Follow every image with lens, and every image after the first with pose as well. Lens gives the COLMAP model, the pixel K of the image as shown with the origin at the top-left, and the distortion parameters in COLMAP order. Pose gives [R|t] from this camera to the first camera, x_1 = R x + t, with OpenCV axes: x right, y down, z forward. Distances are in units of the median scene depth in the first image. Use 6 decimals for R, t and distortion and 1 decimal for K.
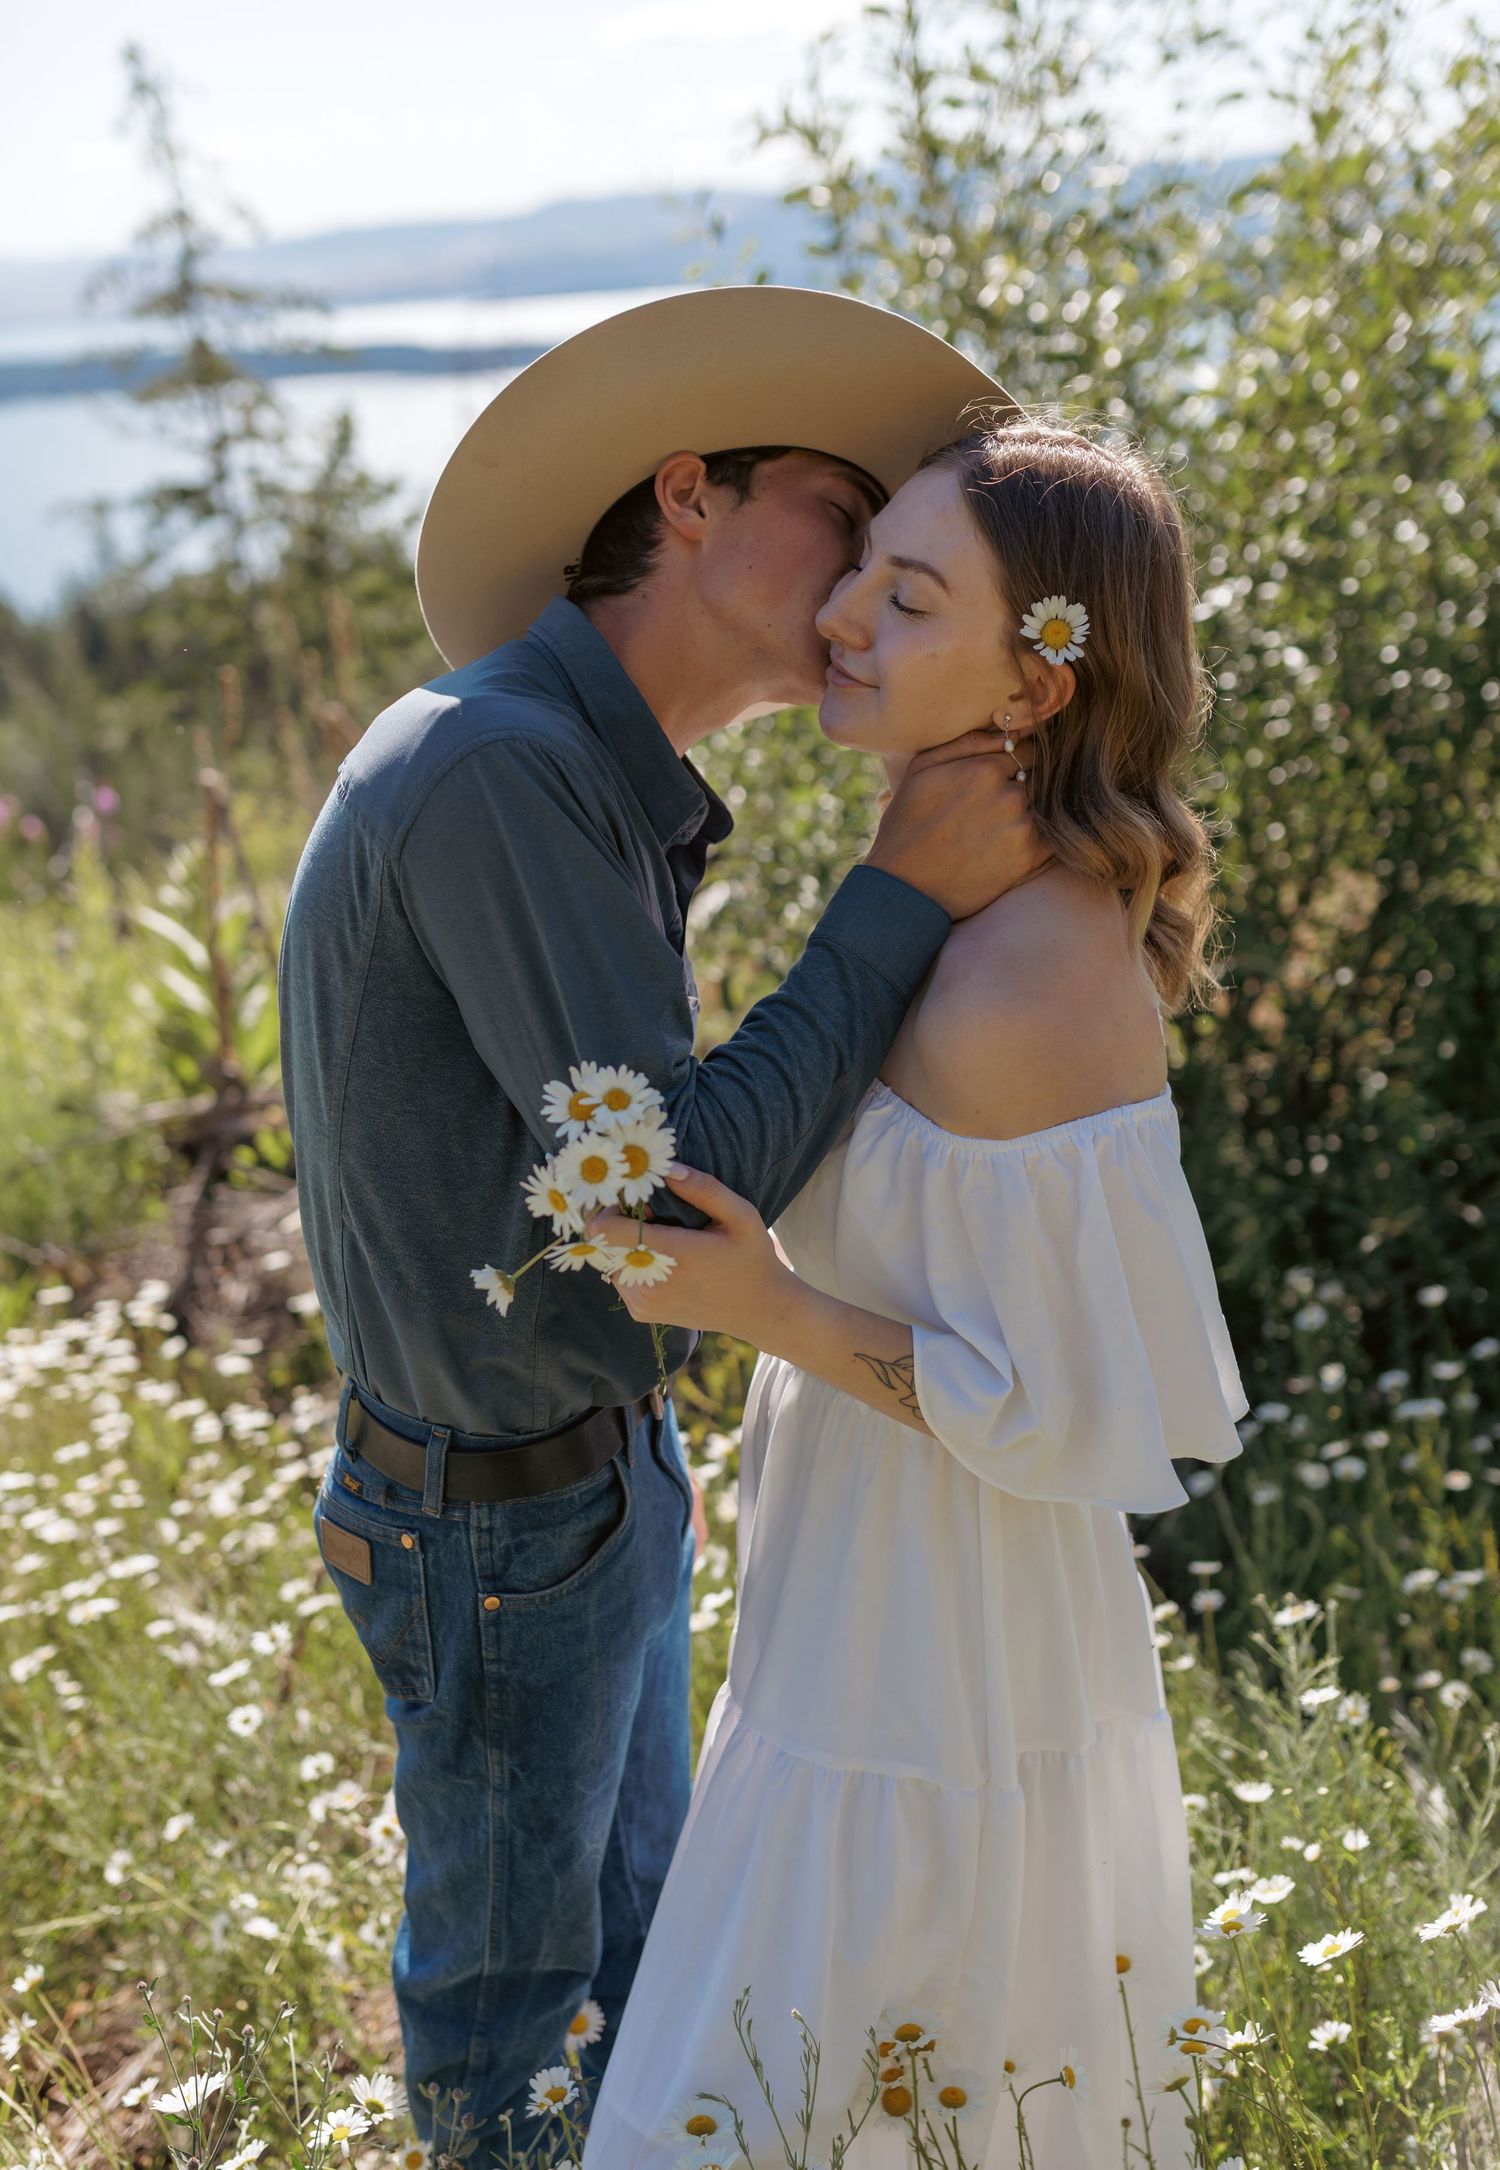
lens RADIAL K [[2073.8, 0, 761.3], [0, 2073.8, 1111.4], [0, 0, 1]] dist [-0.007087, -0.004683]
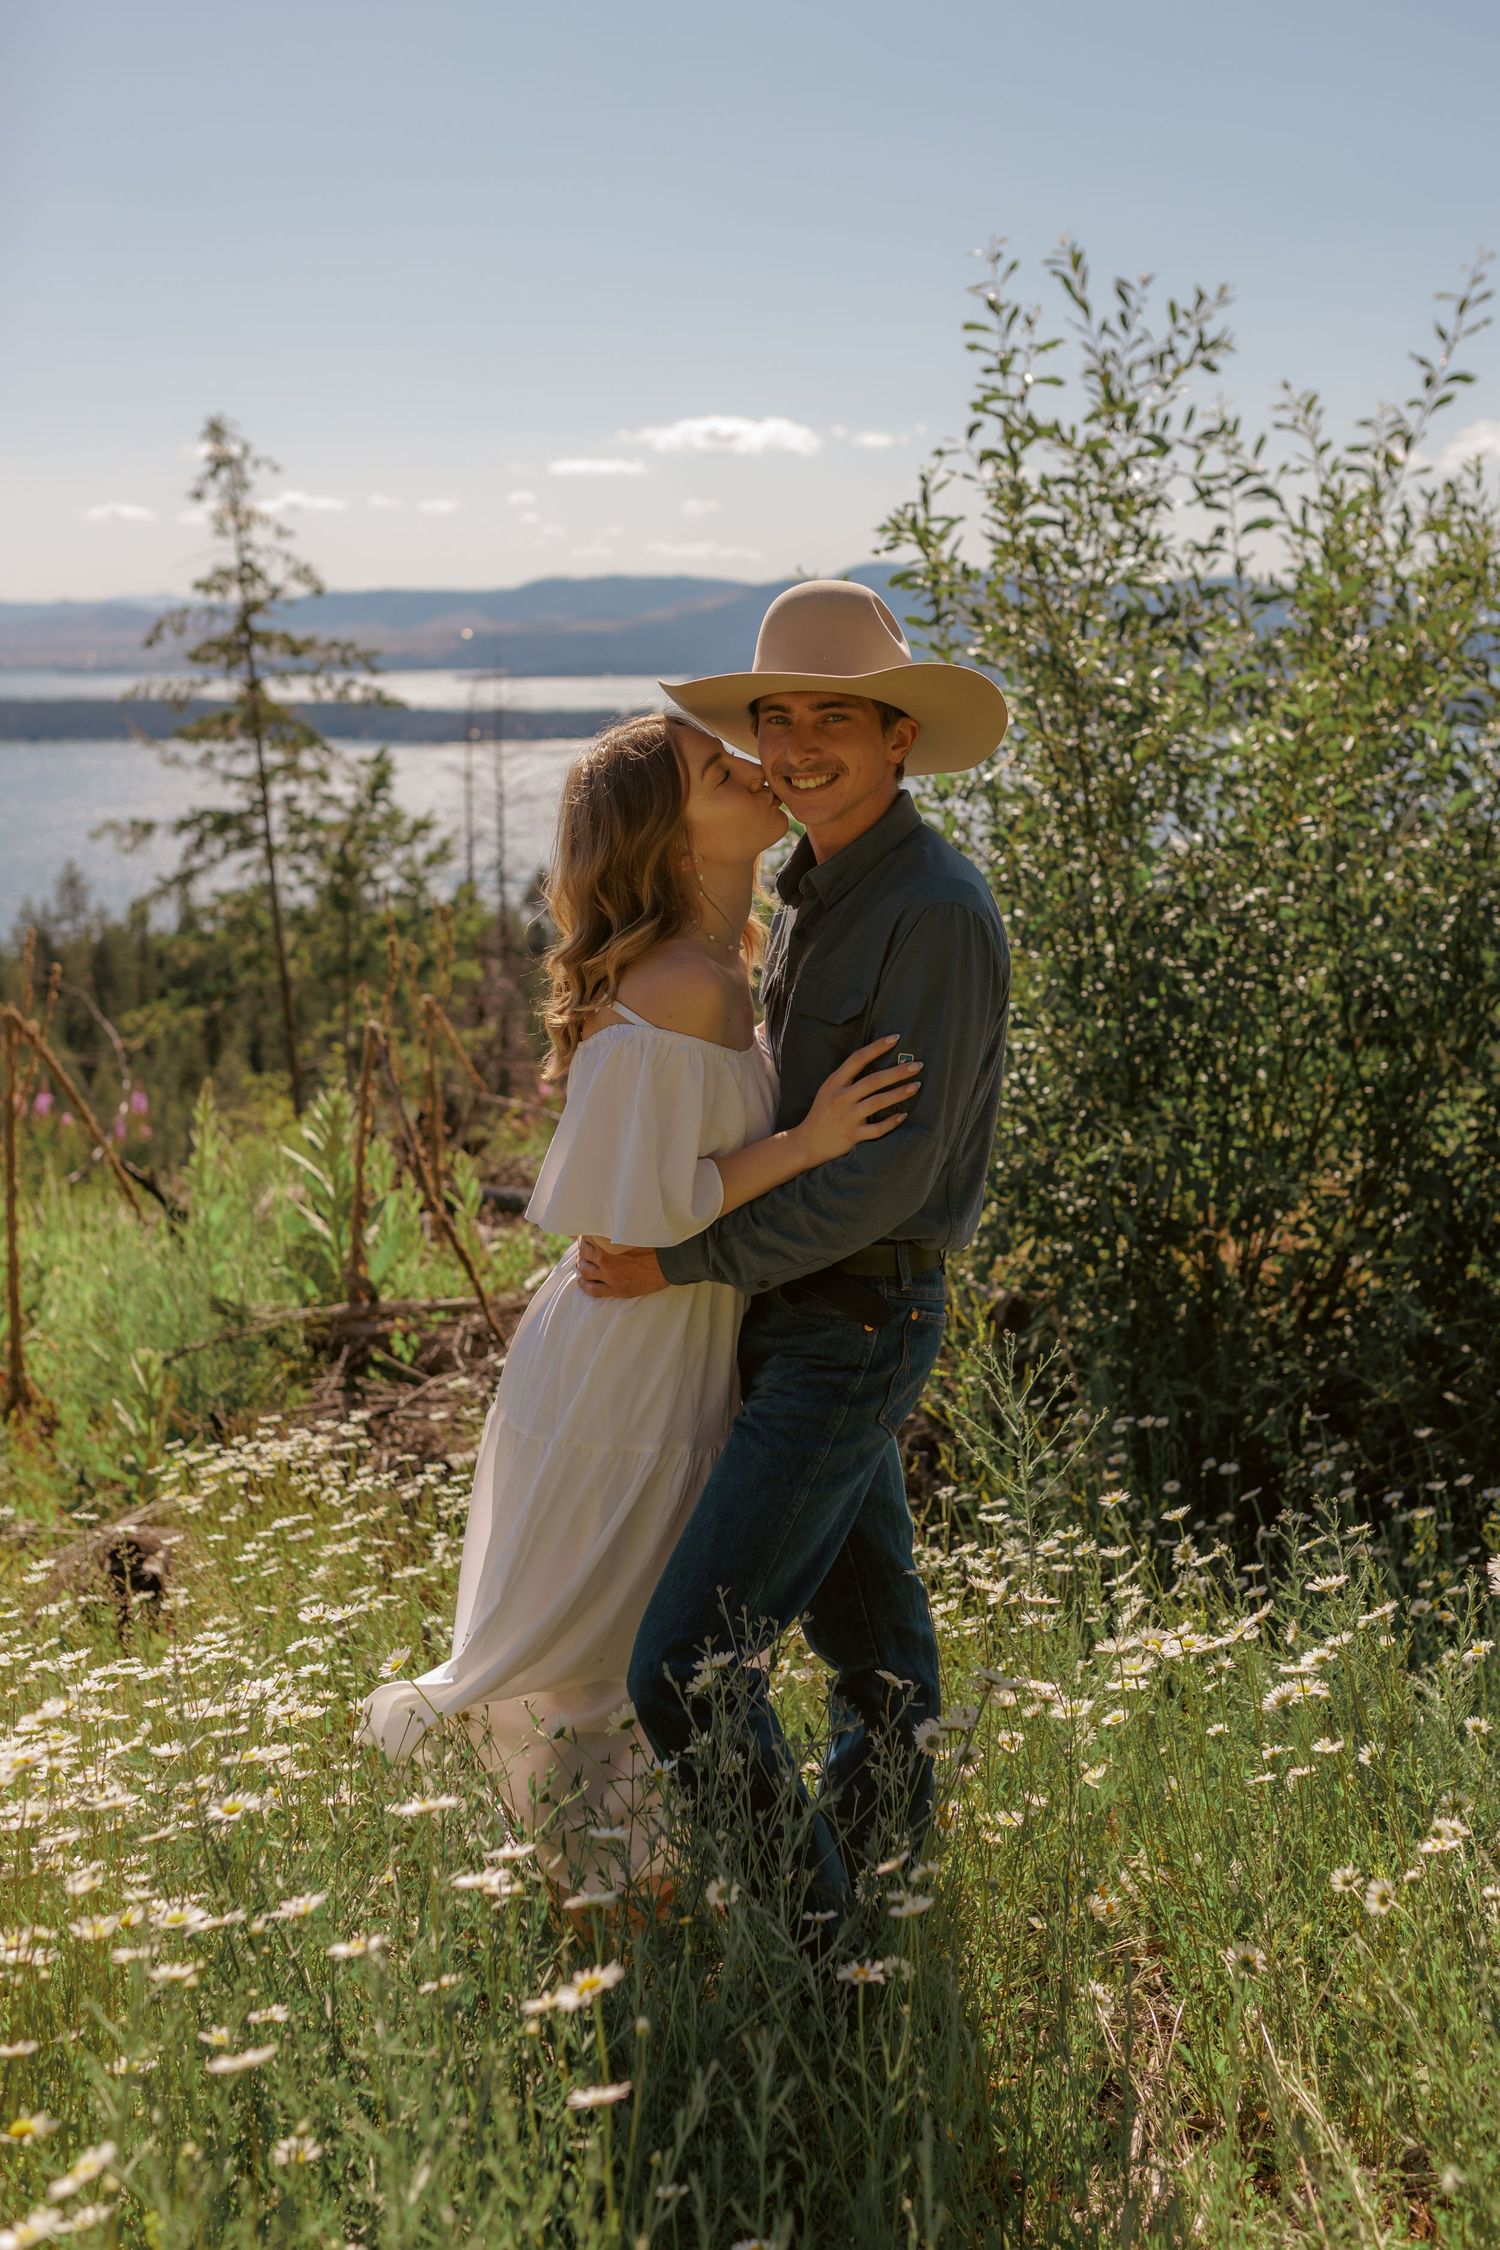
lens RADIAL K [[2272.0, 0, 750.0], [0, 2272.0, 1125.0], [0, 0, 1]] dist [0.009183, -0.013966]
pose [[0.998362, 0.046510, 0.033322, -0.095534], [-0.039582, 0.981991, -0.184734, 0.123251], [-0.041314, 0.183113, 0.982223, -0.258088]]
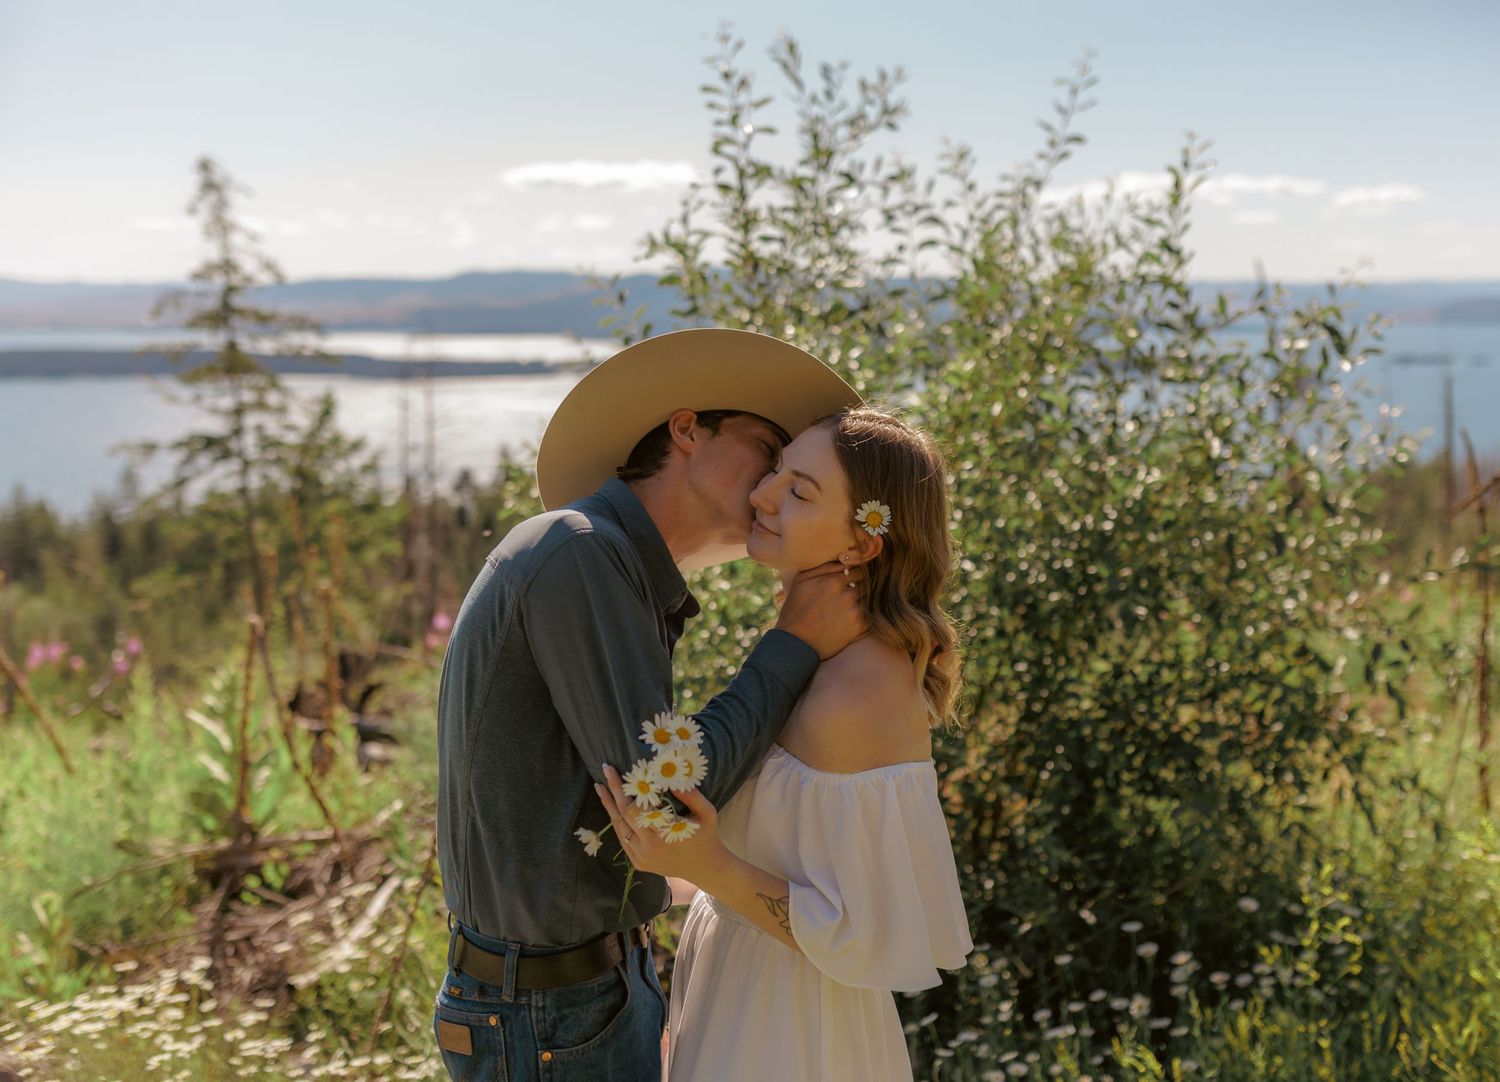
lens RADIAL K [[1470.3, 0, 785.3], [0, 1470.3, 545.7], [0, 0, 1]] dist [-0.002270, -0.000161]
pose [[0.989461, 0.044482, 0.137796, -0.036913], [-0.010274, 0.970814, -0.239614, 0.036581], [-0.144433, 0.235673, 0.961040, -0.081741]]
